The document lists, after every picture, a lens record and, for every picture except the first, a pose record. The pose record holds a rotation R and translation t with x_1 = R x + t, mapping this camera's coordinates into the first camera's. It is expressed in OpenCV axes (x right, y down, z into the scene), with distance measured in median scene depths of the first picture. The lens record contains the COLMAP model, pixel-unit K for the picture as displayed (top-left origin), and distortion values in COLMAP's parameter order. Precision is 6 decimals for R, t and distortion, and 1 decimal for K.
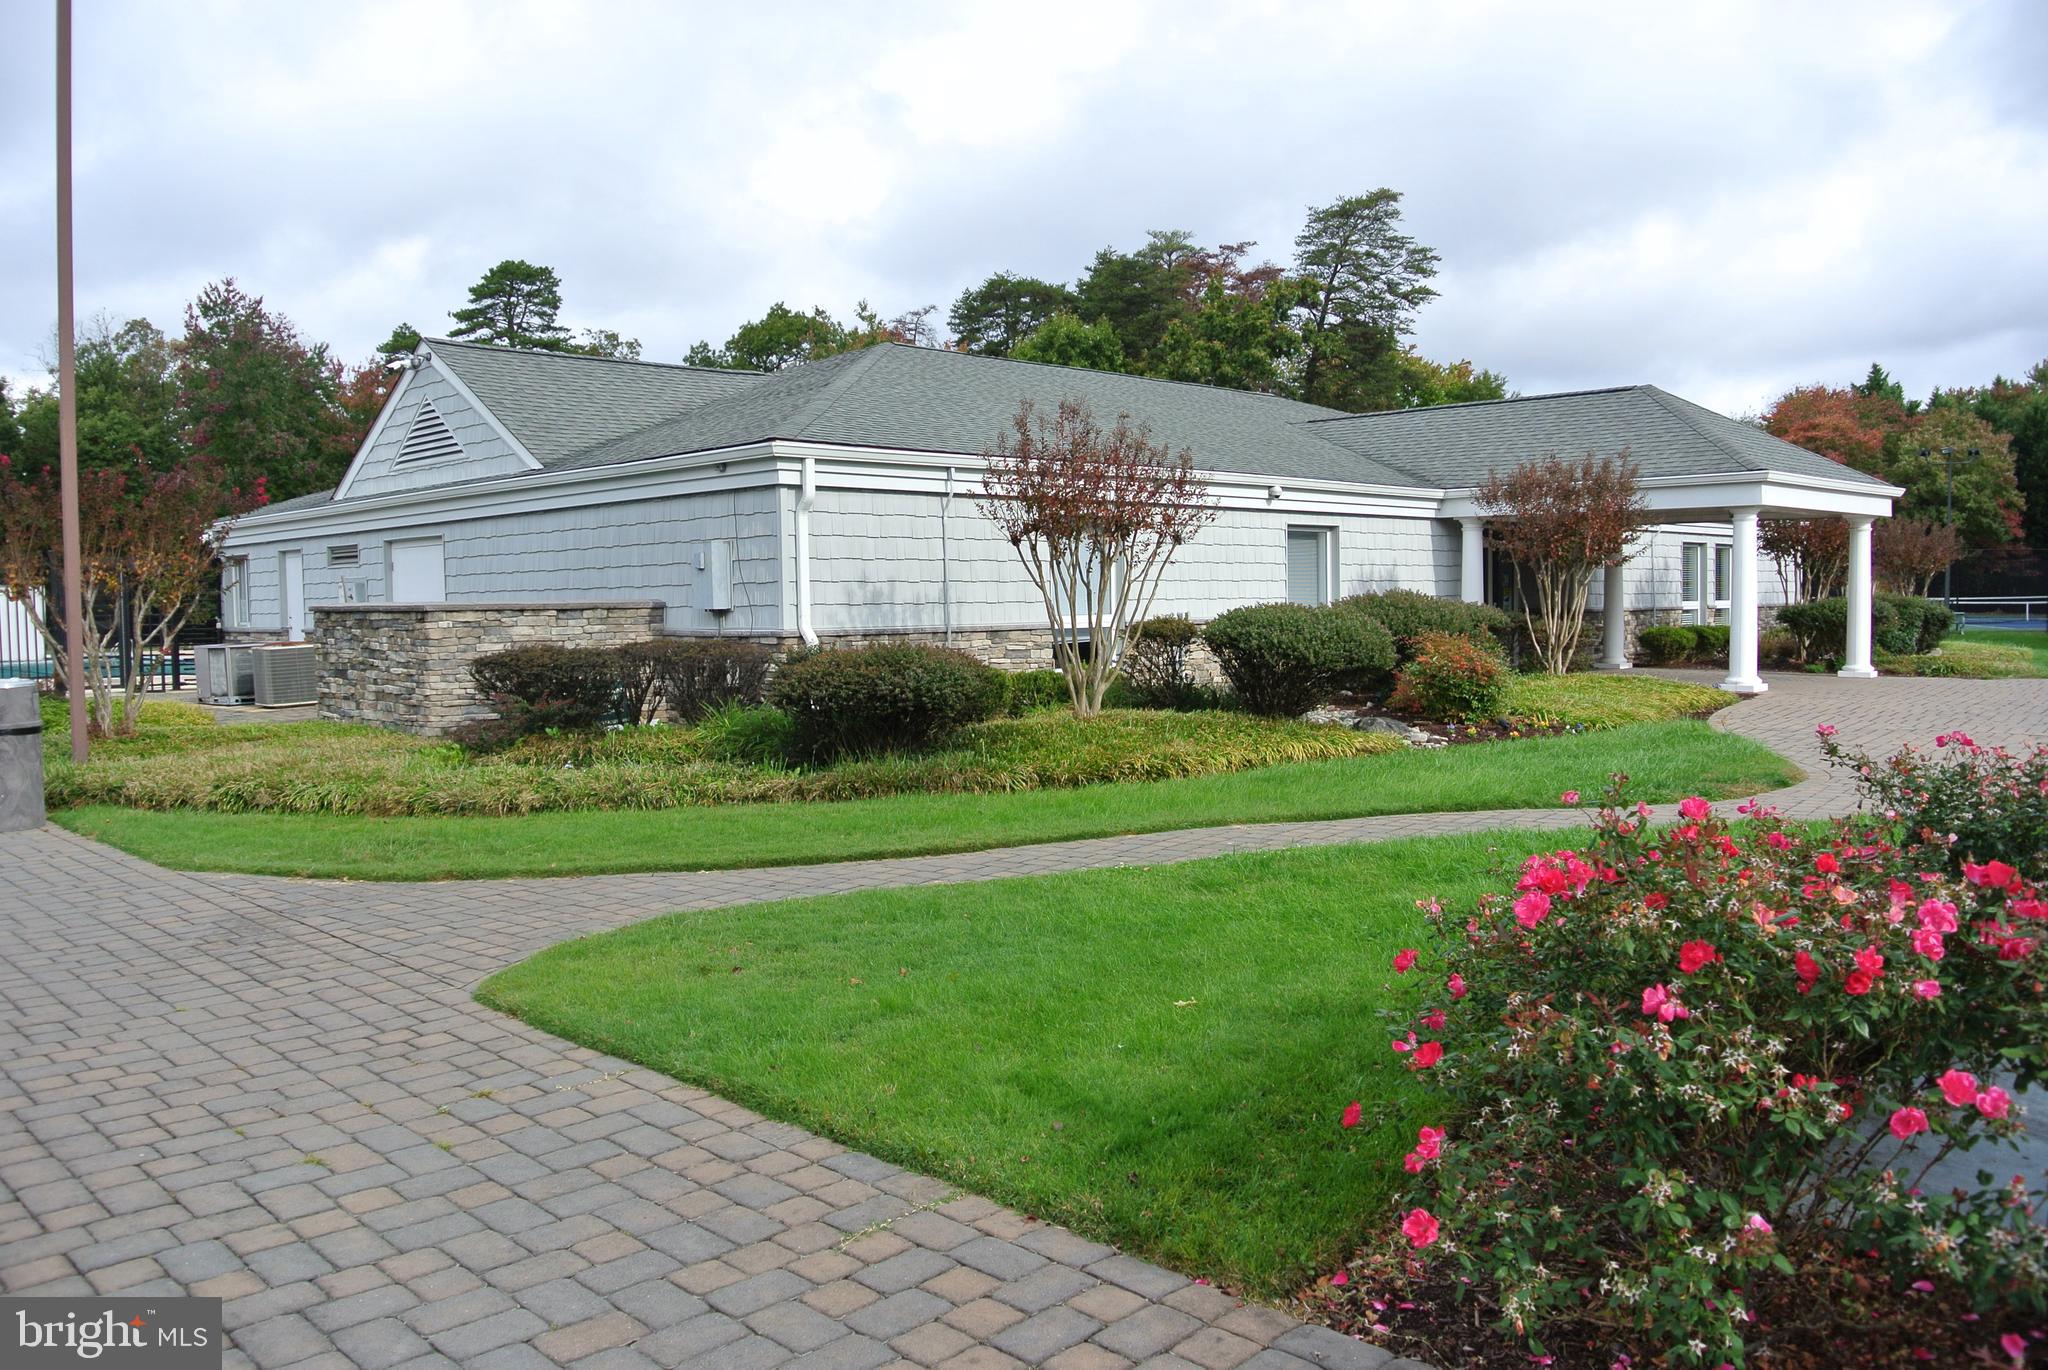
lens RADIAL K [[1584.9, 0, 1034.8], [0, 1584.9, 668.5], [0, 0, 1]] dist [-0.086701, 0.036696]
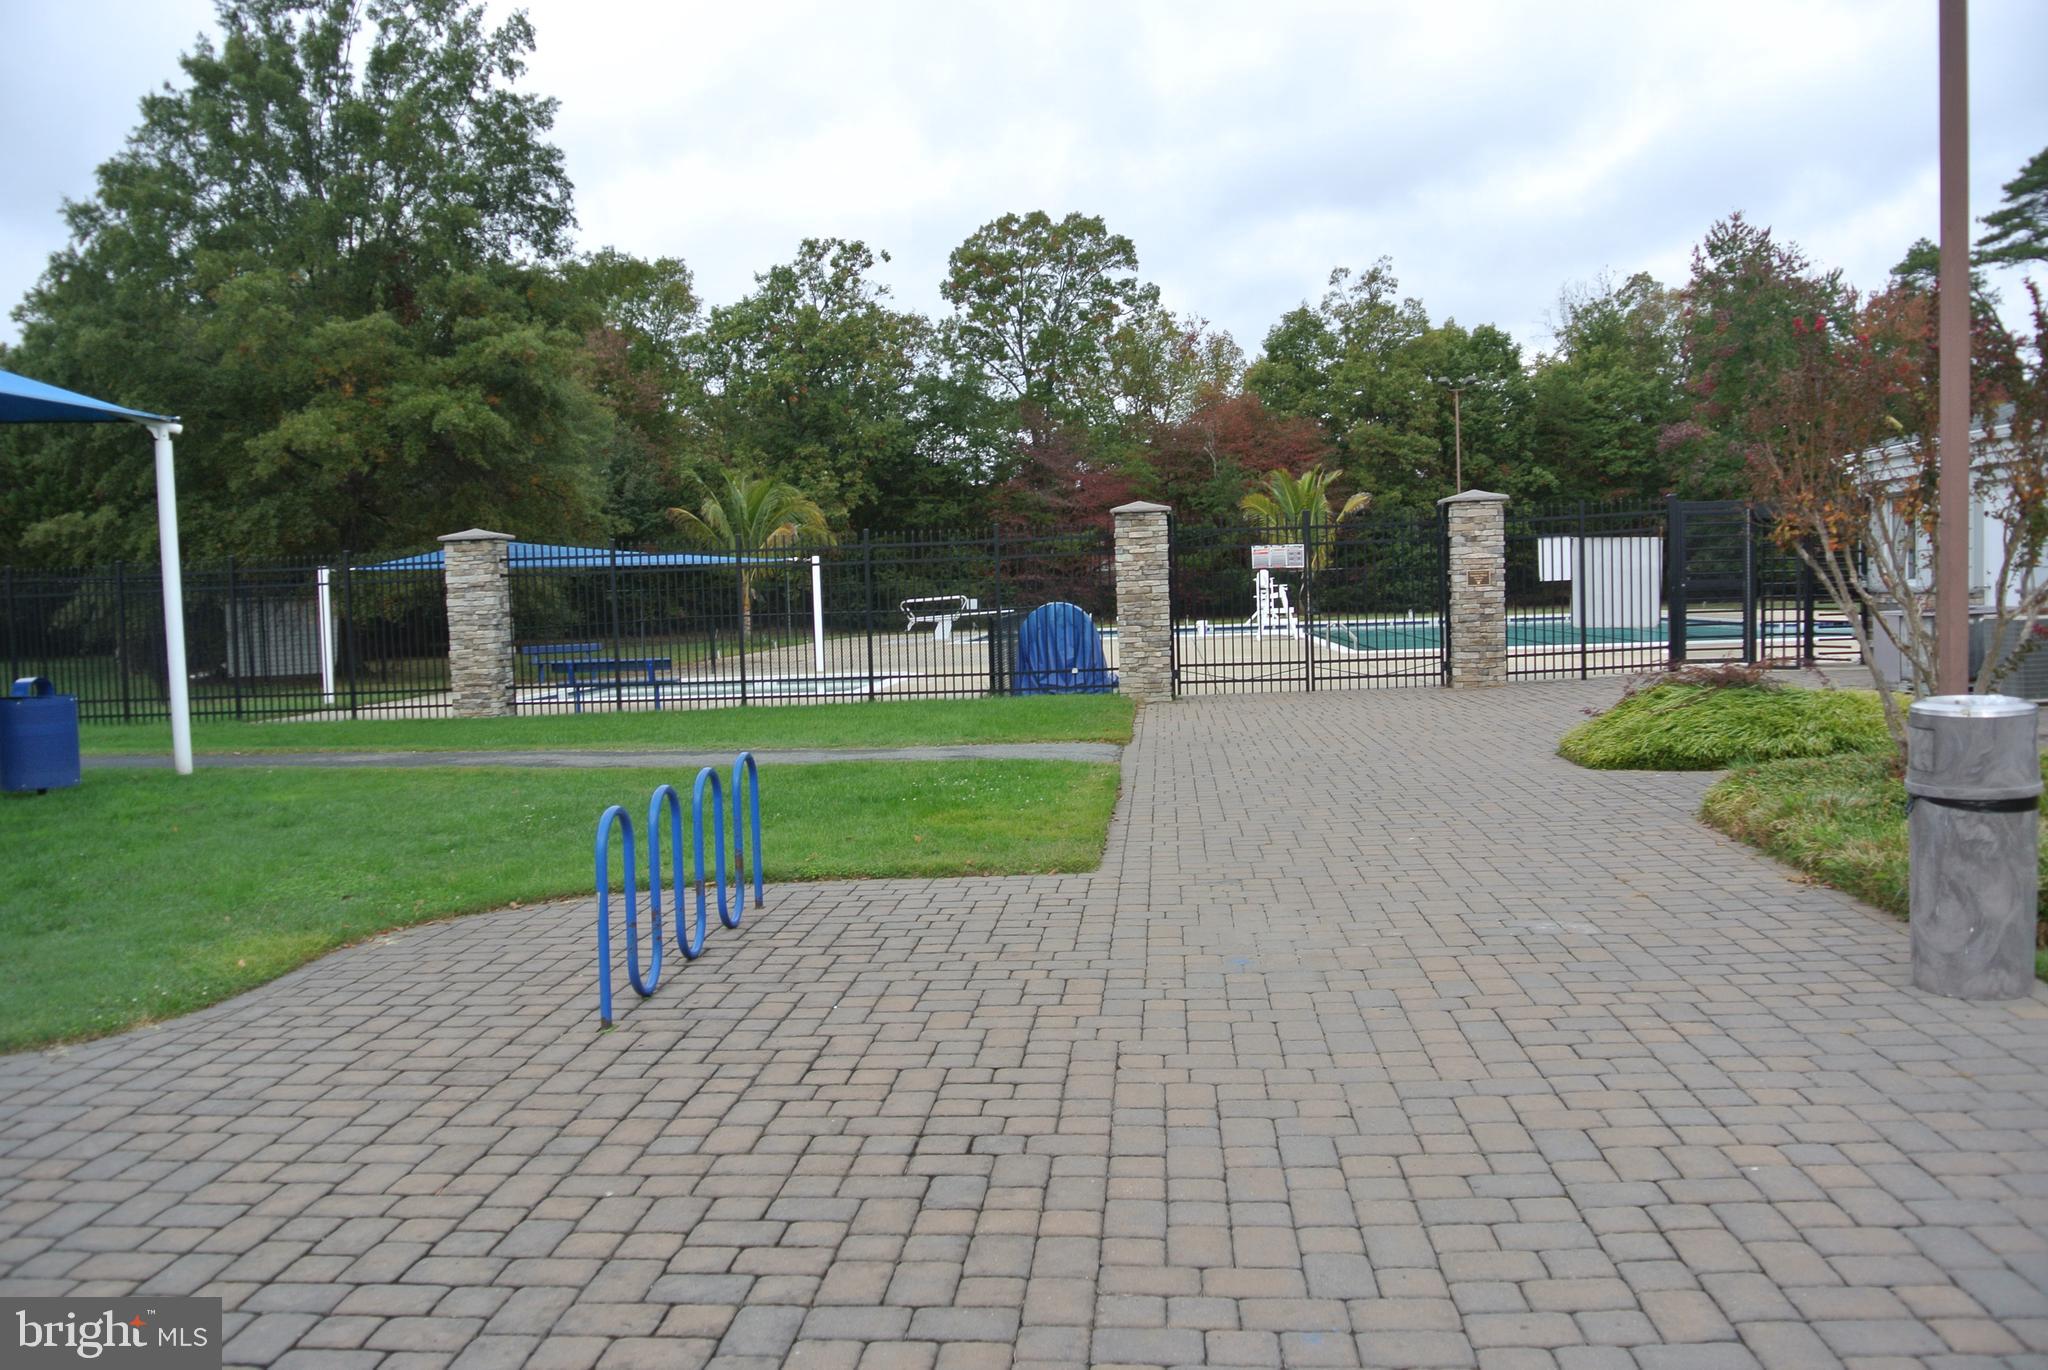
lens RADIAL K [[1584.9, 0, 1018.9], [0, 1584.9, 680.3], [0, 0, 1]] dist [-0.086701, 0.036696]
pose [[0.638440, 0.037940, -0.768736, -0.059311], [-0.010312, 0.999116, 0.040746, -0.002007], [0.769603, -0.018087, 0.638267, 0.053117]]
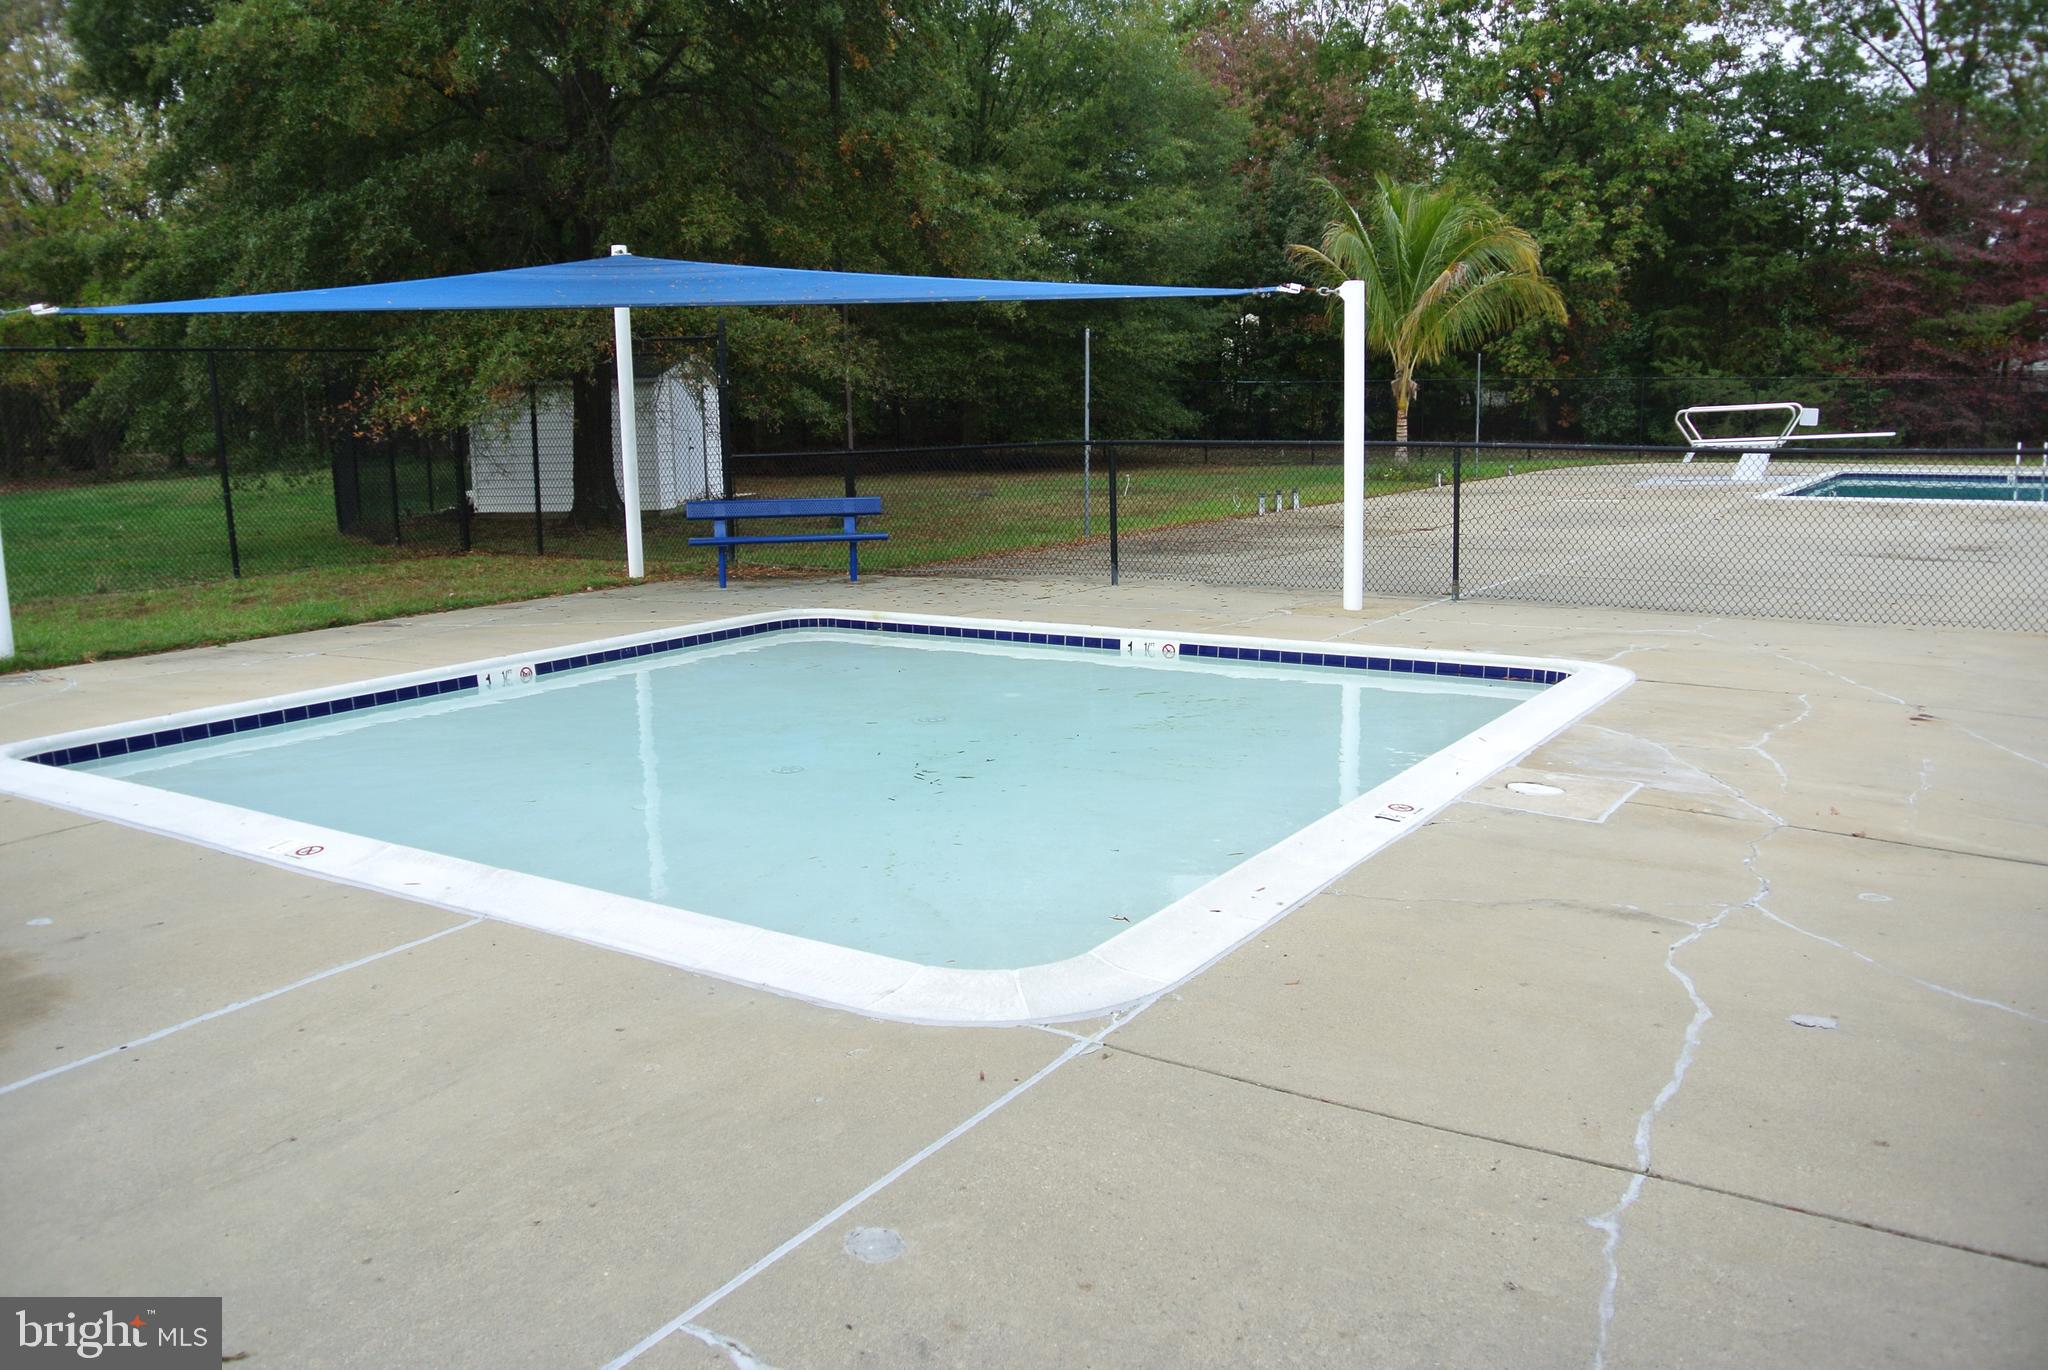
lens RADIAL K [[1584.9, 0, 1033.2], [0, 1584.9, 678.3], [0, 0, 1]] dist [-0.086701, 0.036696]
pose [[0.205696, 0.176885, -0.962497, -0.277147], [-0.026120, 0.984171, 0.175286, -0.006070], [0.978267, -0.010915, 0.207060, 0.221332]]
